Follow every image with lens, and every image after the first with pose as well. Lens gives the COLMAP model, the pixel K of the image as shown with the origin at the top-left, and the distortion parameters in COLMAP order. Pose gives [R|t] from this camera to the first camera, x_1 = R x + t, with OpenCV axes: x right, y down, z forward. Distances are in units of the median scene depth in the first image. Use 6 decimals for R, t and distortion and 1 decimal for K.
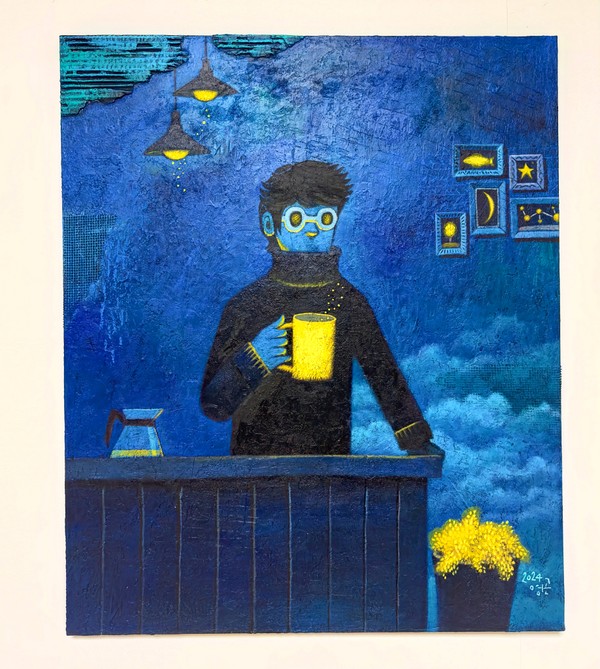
lens RADIAL K [[534.8, 0, 300.5], [0, 534.8, 333.7], [0, 0, 1]] dist [0.016136, 0.002302]
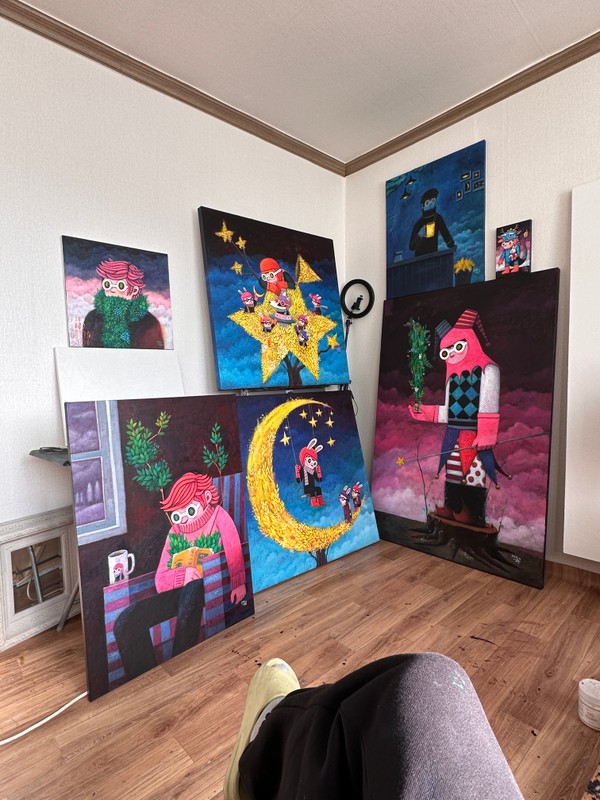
lens RADIAL K [[418.1, 0, 300.5], [0, 418.1, 400.3], [0, 0, 1]] dist [0.004578, 0.000297]
pose [[0.673015, 0.029587, -0.739037, 2.014307], [0.012723, 0.998589, 0.051564, 1.313959], [0.739520, -0.044106, 0.671688, -2.375916]]
